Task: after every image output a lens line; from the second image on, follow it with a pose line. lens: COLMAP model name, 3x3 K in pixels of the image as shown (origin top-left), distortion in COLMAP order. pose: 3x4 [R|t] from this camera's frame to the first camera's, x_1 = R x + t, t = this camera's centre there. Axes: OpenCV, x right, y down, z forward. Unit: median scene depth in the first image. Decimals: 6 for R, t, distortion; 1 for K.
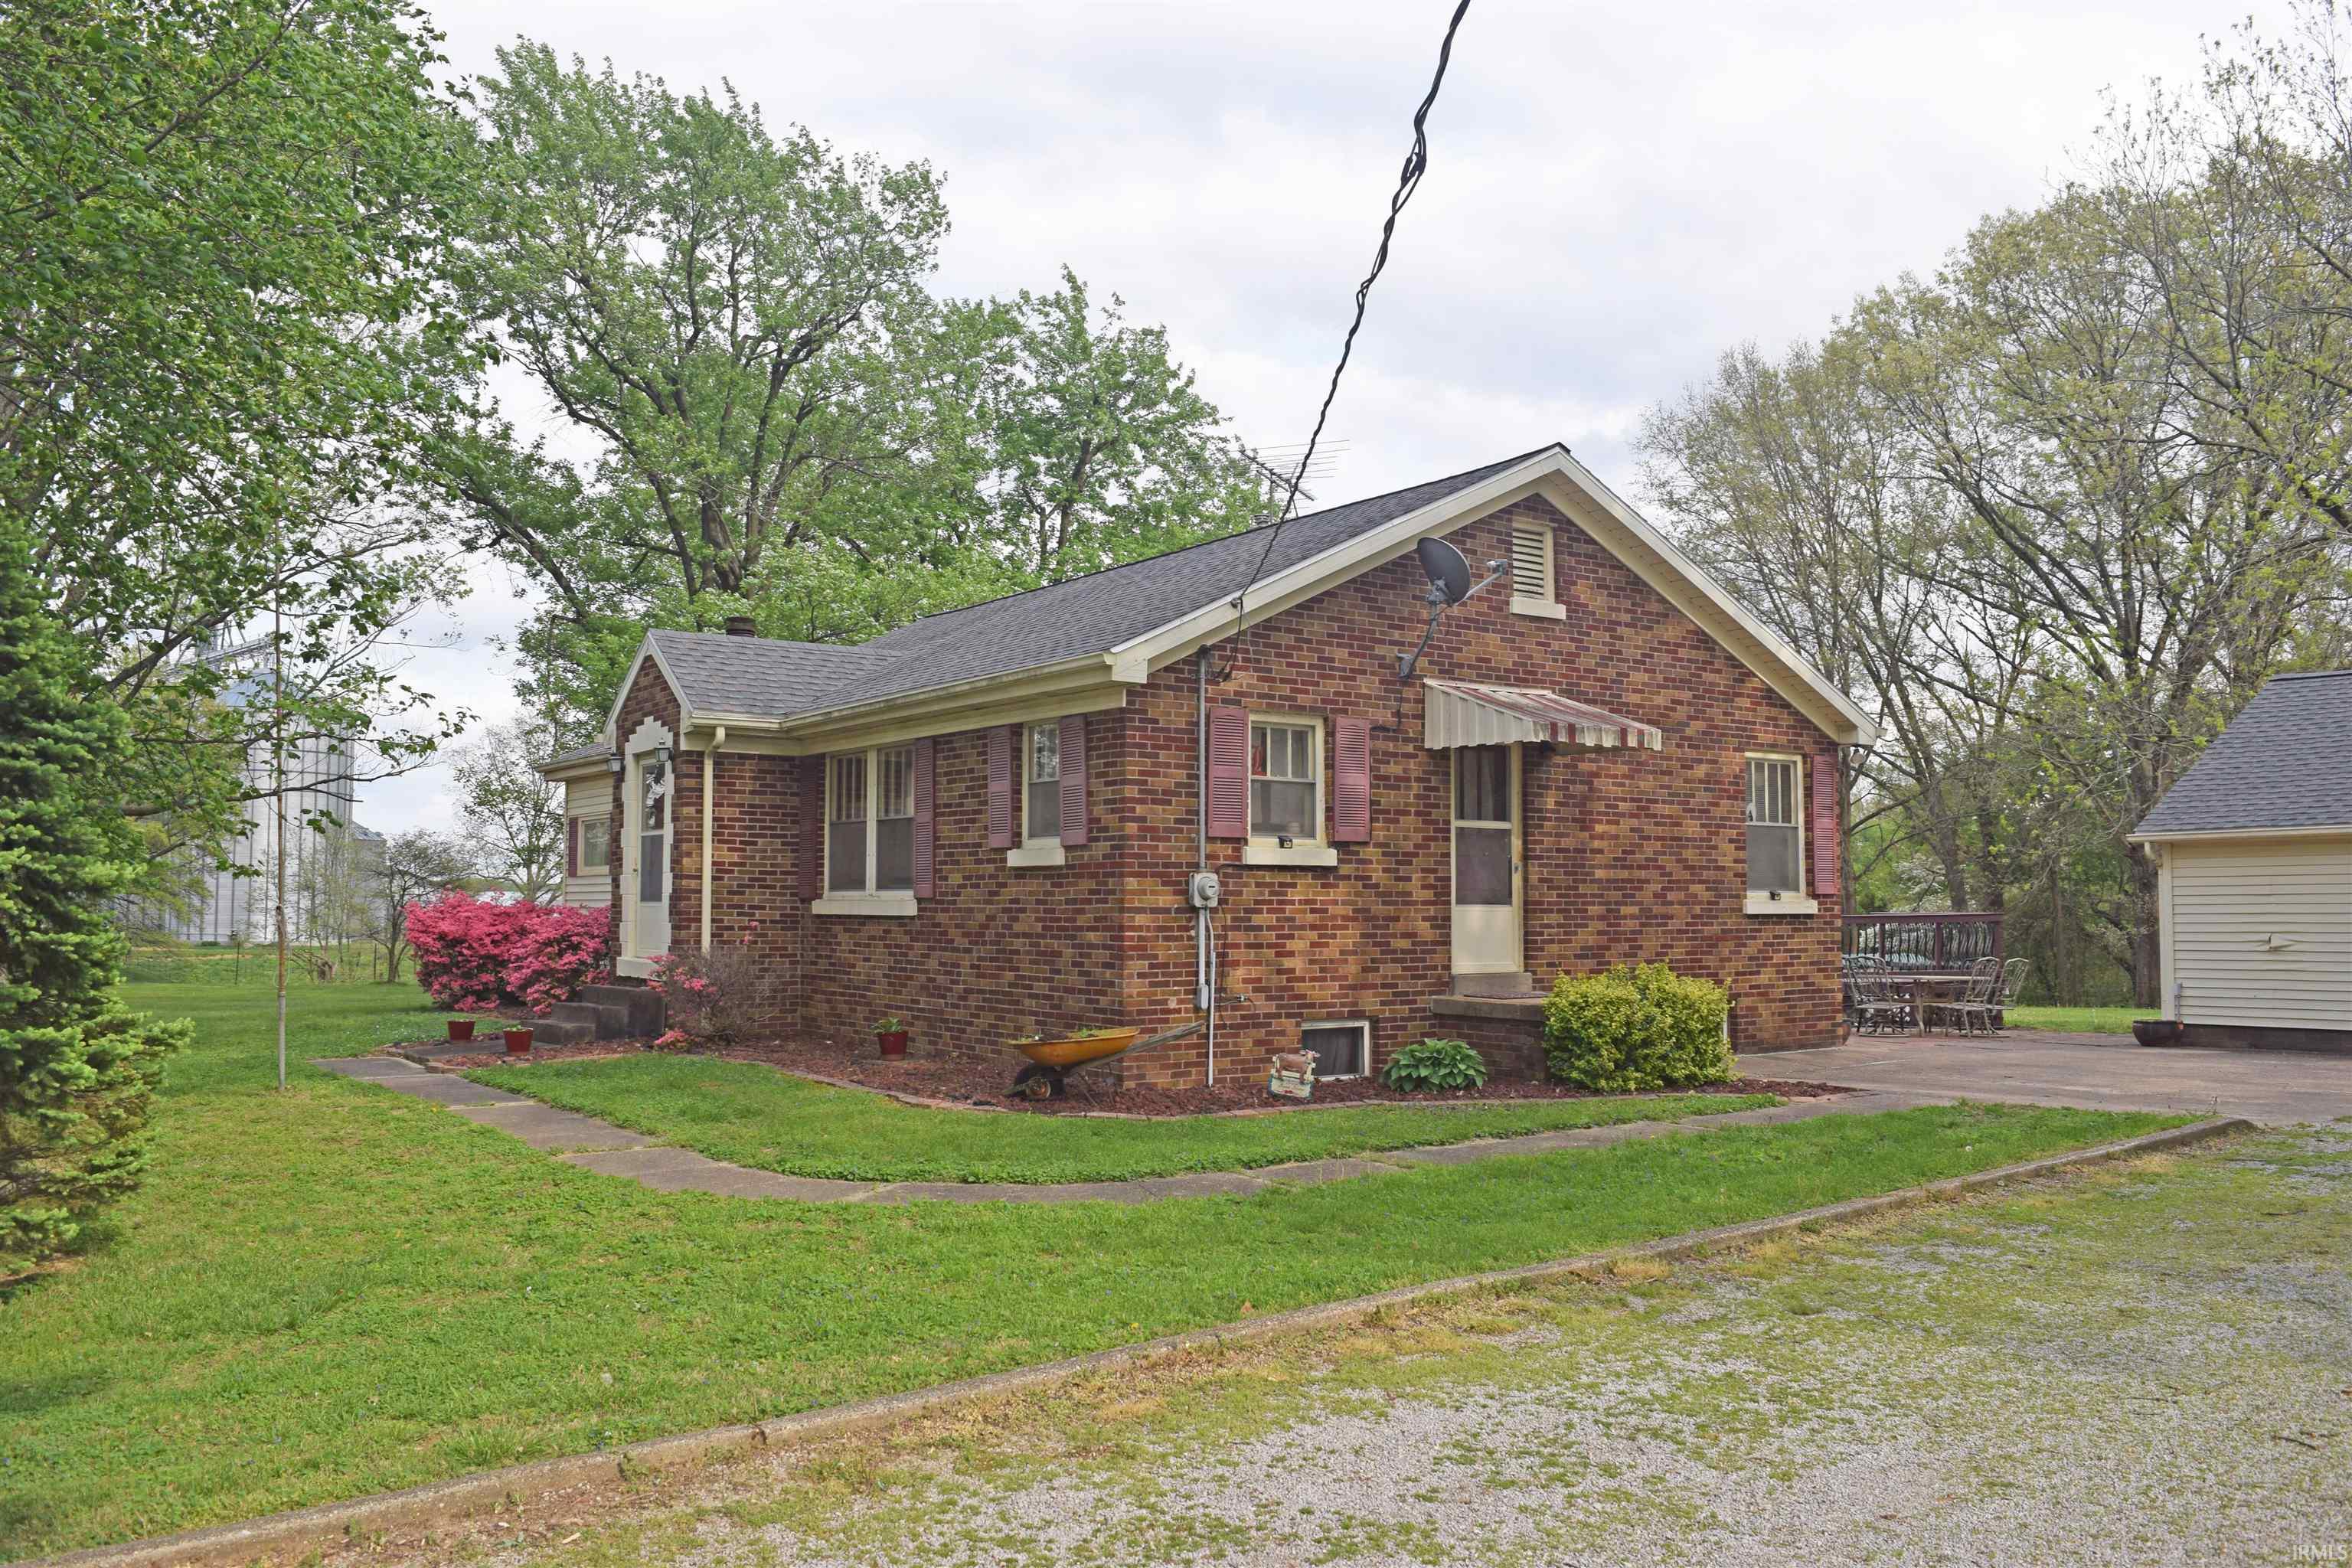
lens RADIAL K [[1897.3, 0, 1186.1], [0, 1897.3, 764.3], [0, 0, 1]] dist [-0.088942, 0.031621]
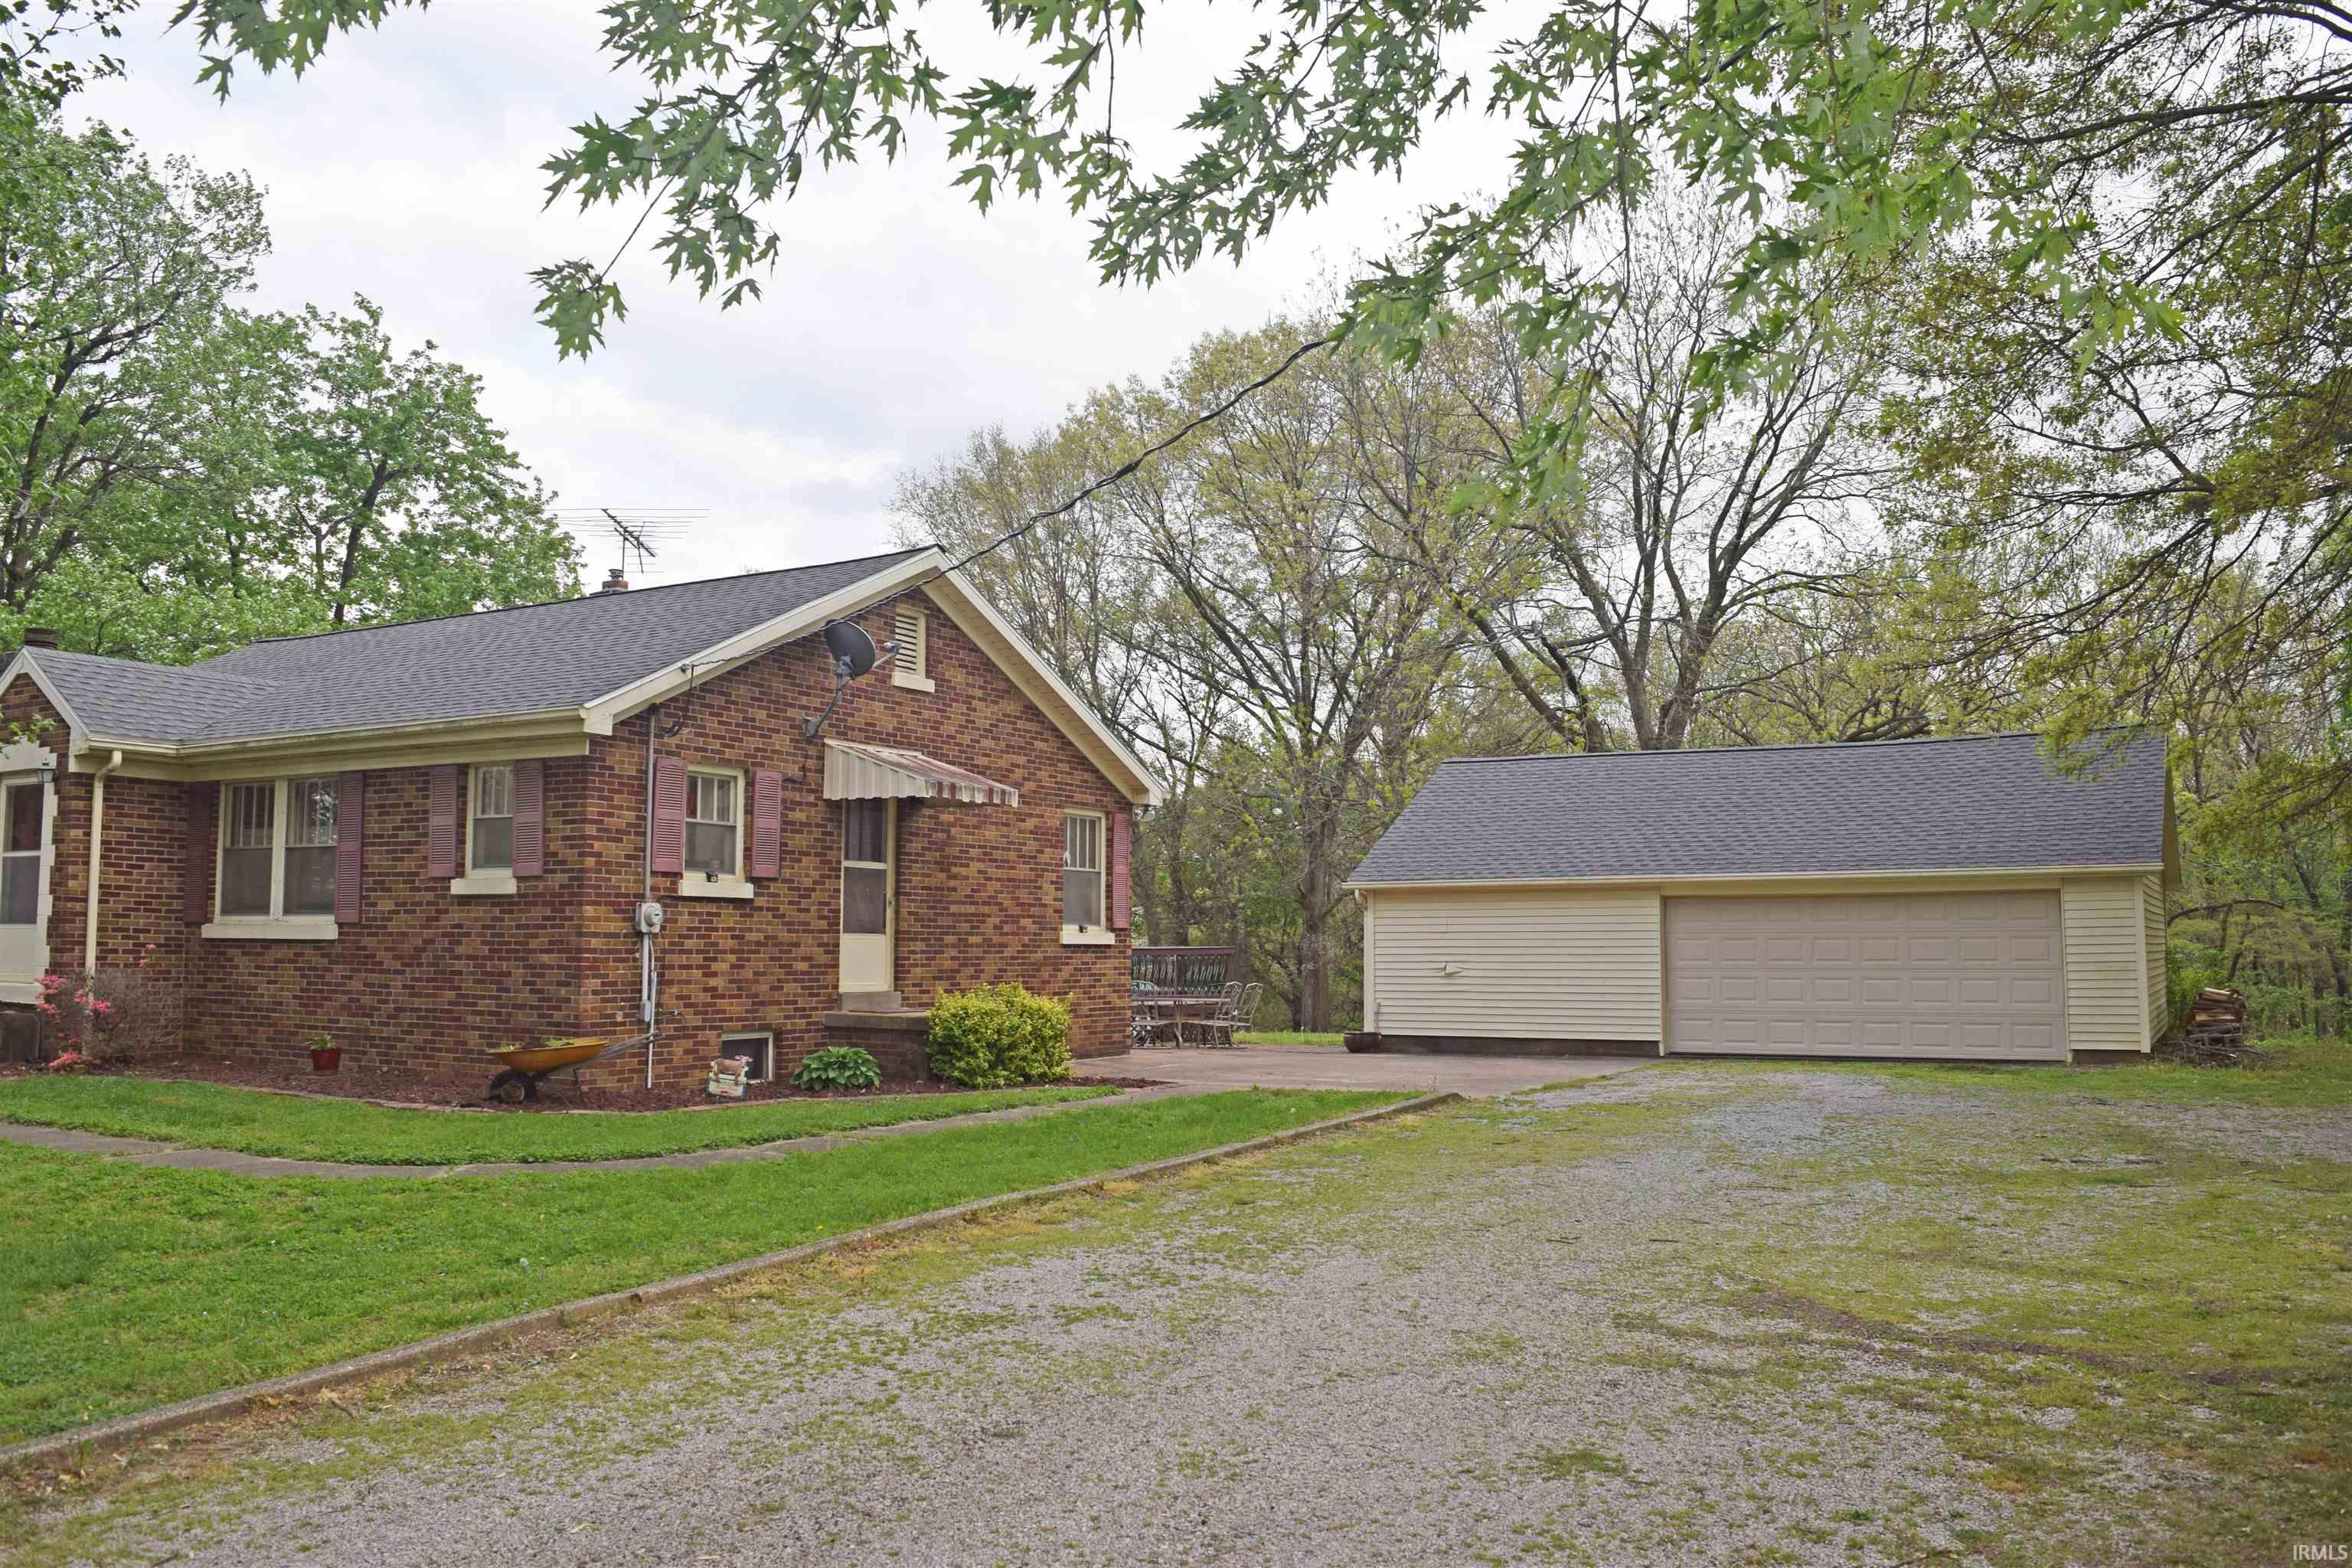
lens RADIAL K [[1897.3, 0, 1177.8], [0, 1897.3, 768.1], [0, 0, 1]] dist [-0.088942, 0.031621]
pose [[0.913405, 0.039728, 0.405108, -0.128198], [-0.032355, 0.999163, -0.025035, -0.004442], [-0.405763, 0.009760, 0.913926, -0.133249]]
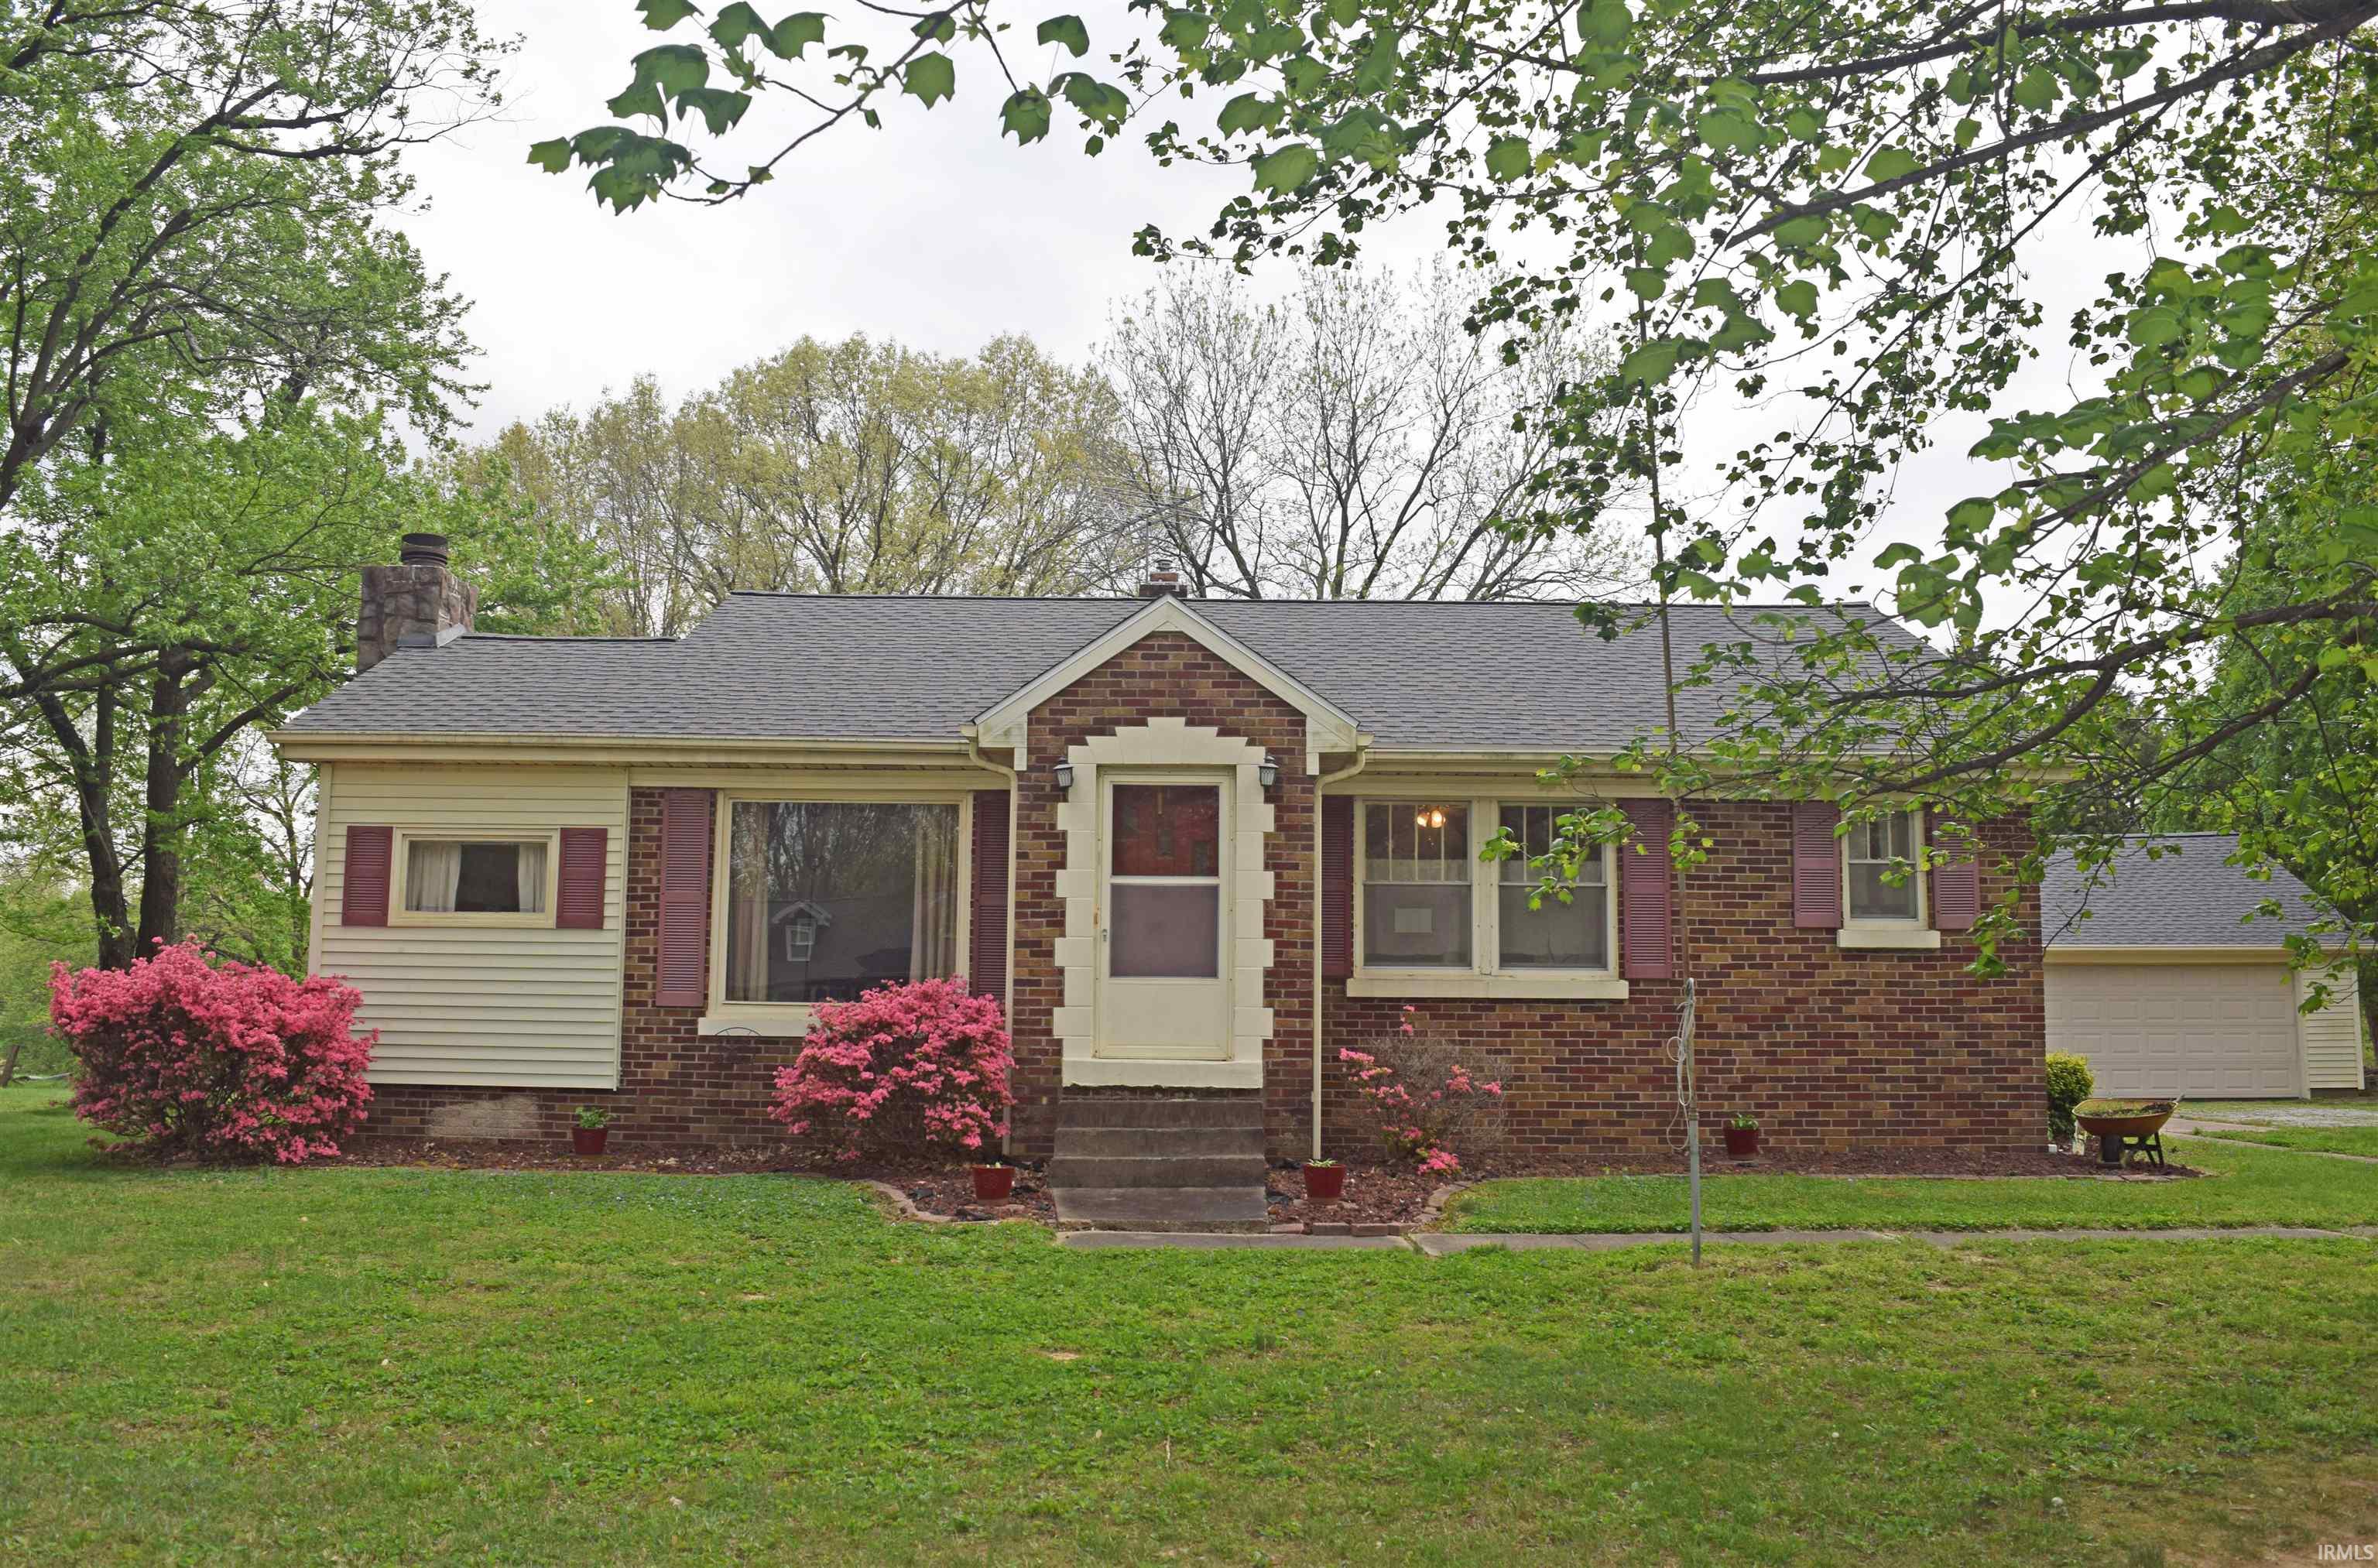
lens RADIAL K [[1918.1, 0, 1195.3], [0, 1918.1, 777.8], [0, 0, 1]] dist [-0.088942, 0.031621]
pose [[0.566758, 0.103099, 0.817408, -0.917901], [-0.070540, 0.994569, -0.076535, 0.055141], [-0.820859, -0.014283, 0.570952, 0.605166]]
